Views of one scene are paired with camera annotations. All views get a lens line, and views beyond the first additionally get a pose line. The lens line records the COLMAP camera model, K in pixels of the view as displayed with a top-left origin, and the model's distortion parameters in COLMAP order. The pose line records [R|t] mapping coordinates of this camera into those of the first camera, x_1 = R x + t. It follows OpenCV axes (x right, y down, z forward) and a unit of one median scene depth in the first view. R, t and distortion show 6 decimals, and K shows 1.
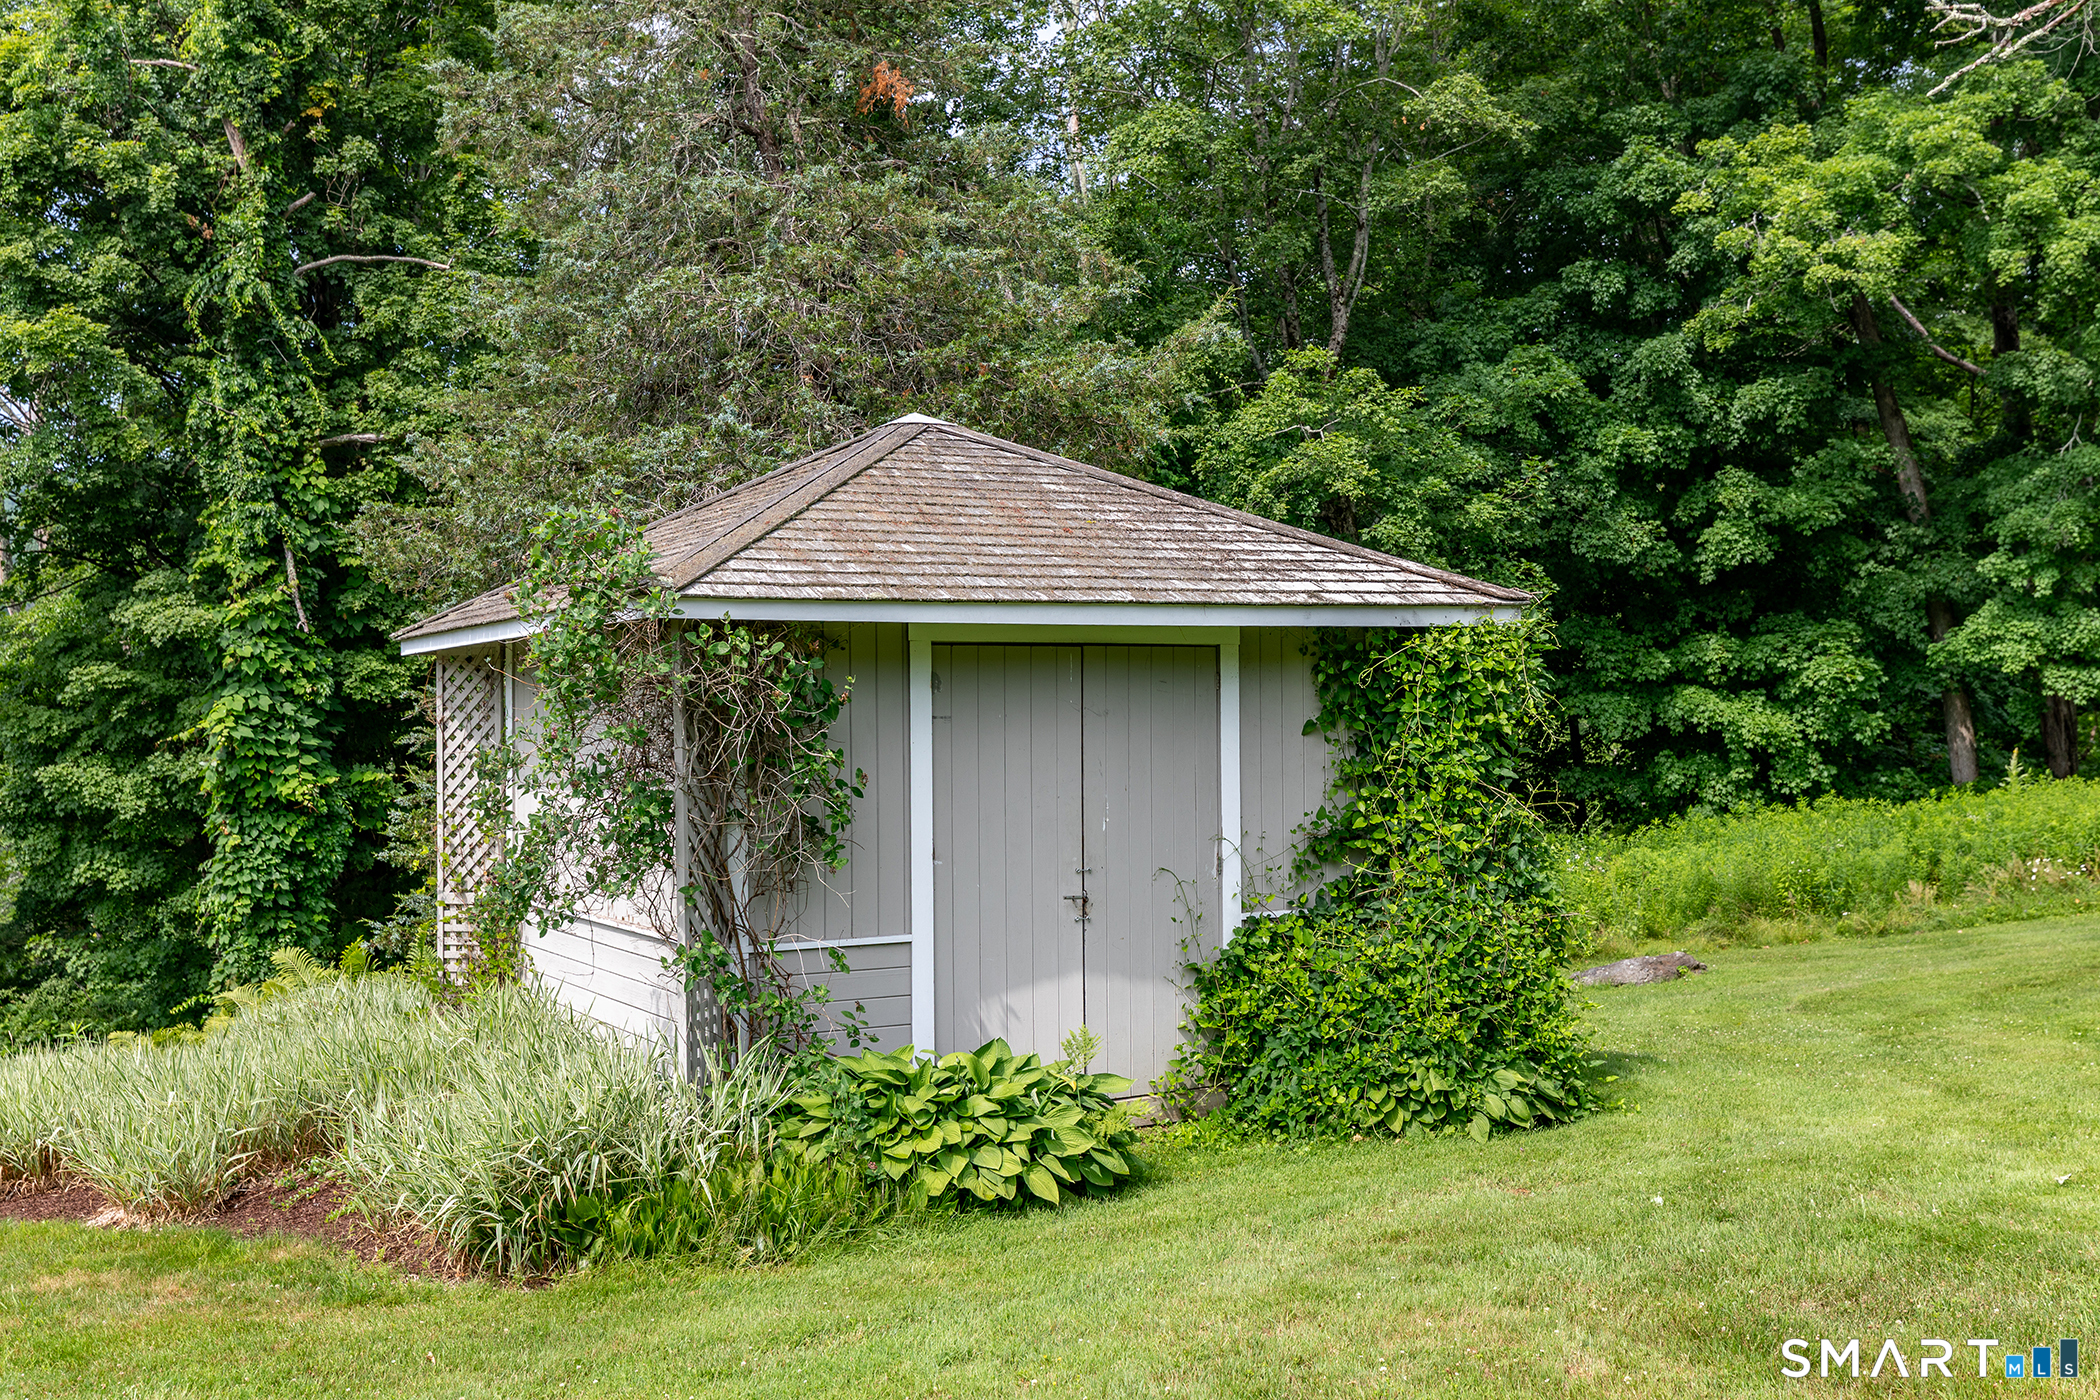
lens RADIAL K [[2146.7, 0, 1051.3], [0, 2146.7, 700.1], [0, 0, 1]] dist [0.013890, 0.015373]
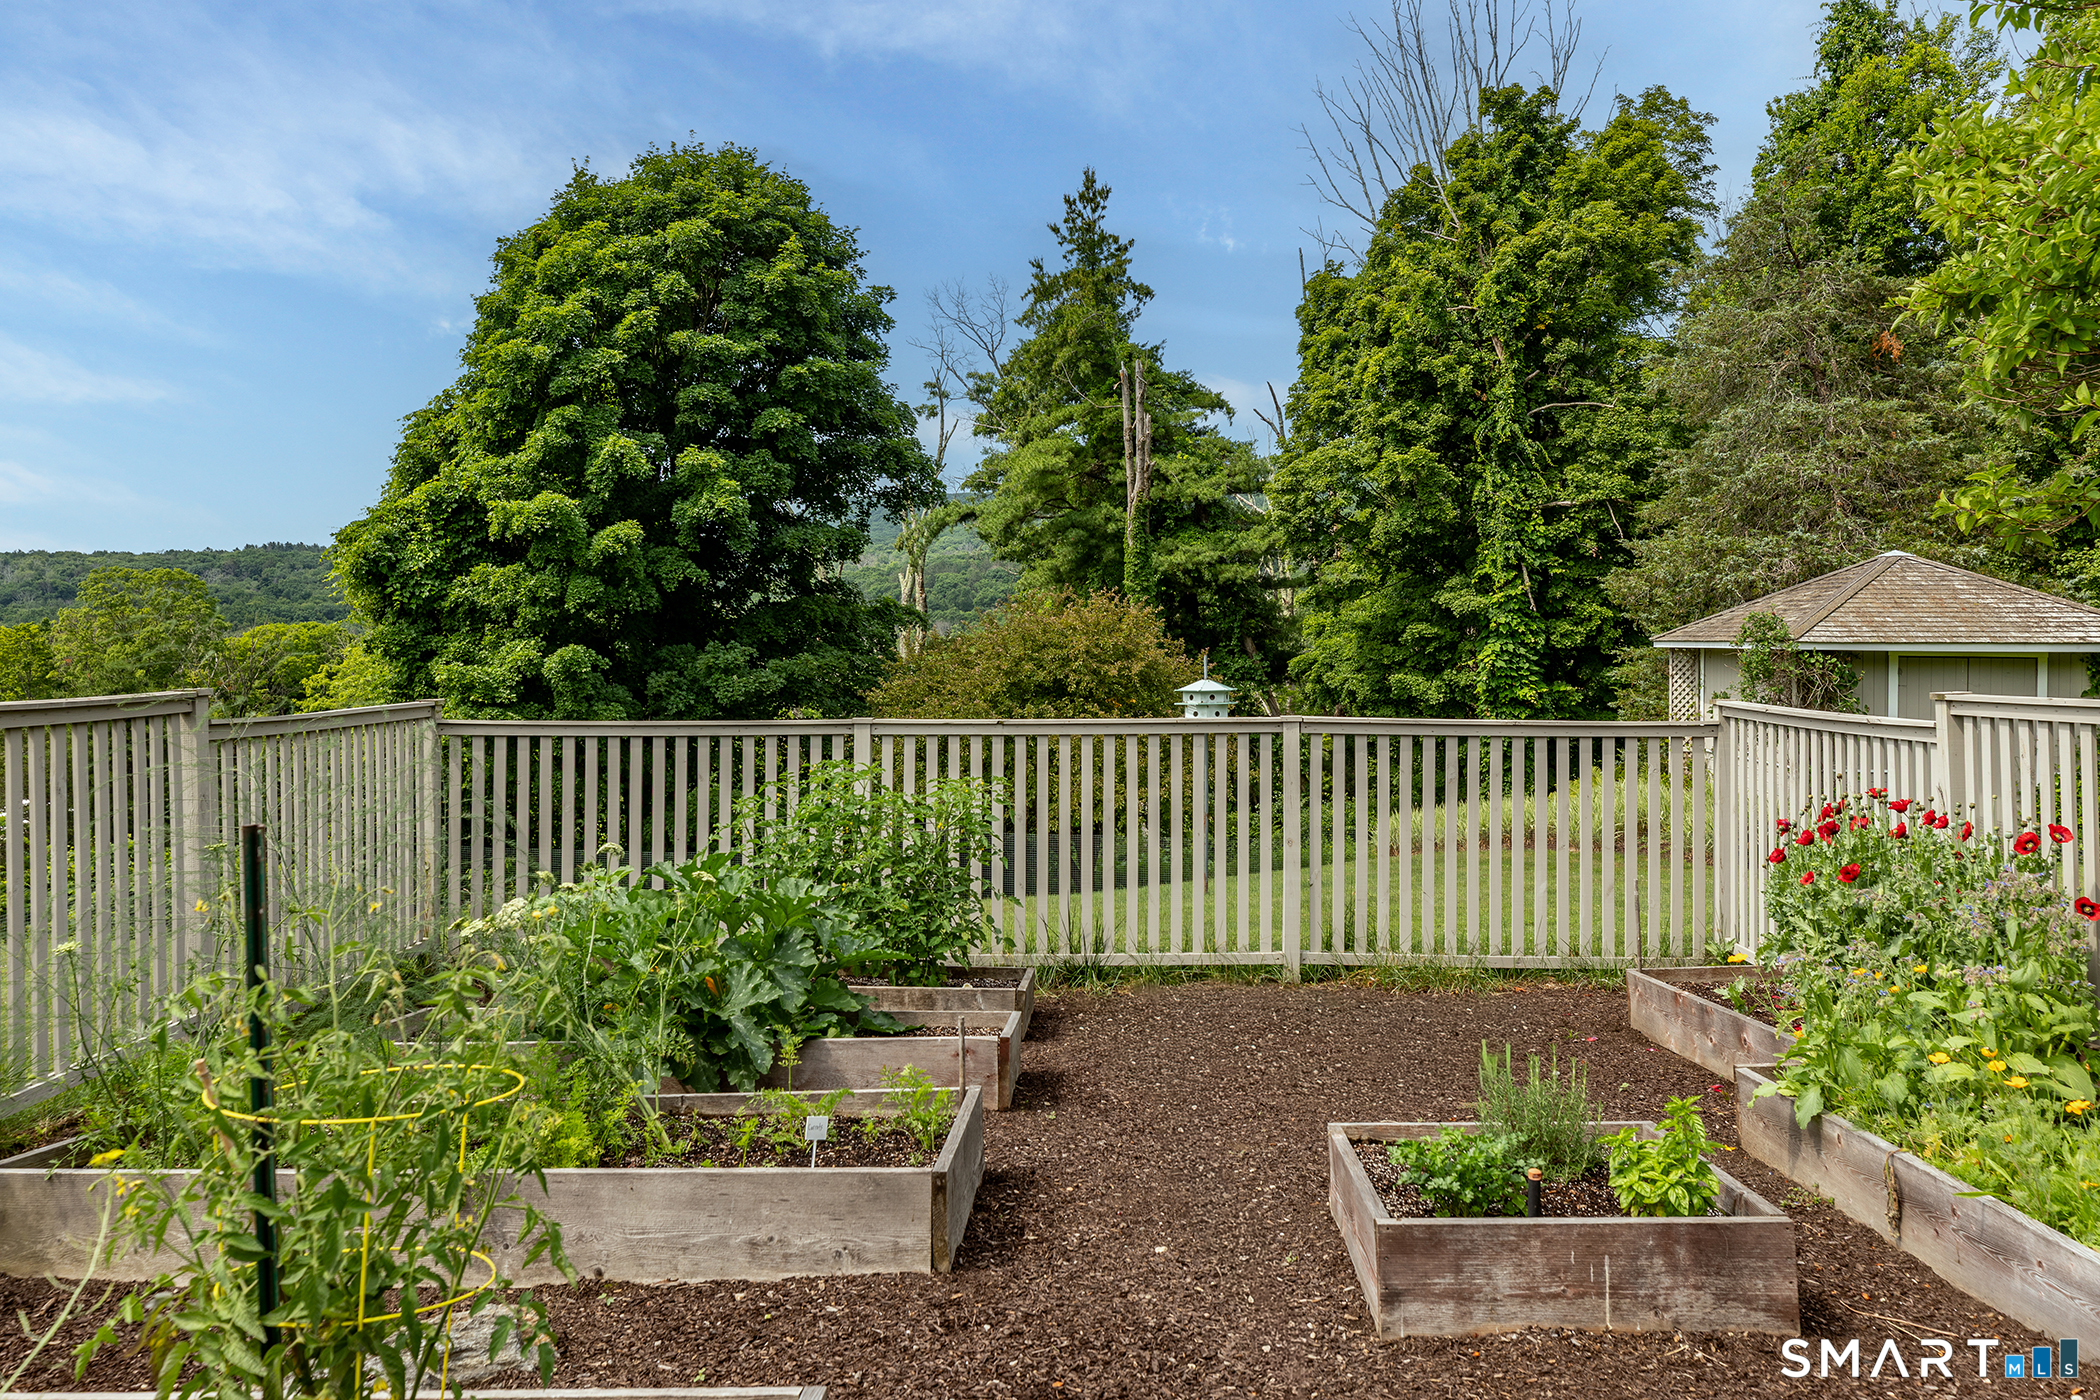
lens RADIAL K [[1591.1, 0, 1056.5], [0, 1591.1, 648.2], [0, 0, 1]] dist [0.011844, -0.001777]
pose [[0.849417, 0.025501, -0.527106, 0.032683], [-0.017074, 0.999637, 0.020847, -0.020186], [0.527446, -0.008708, 0.849544, -0.395566]]
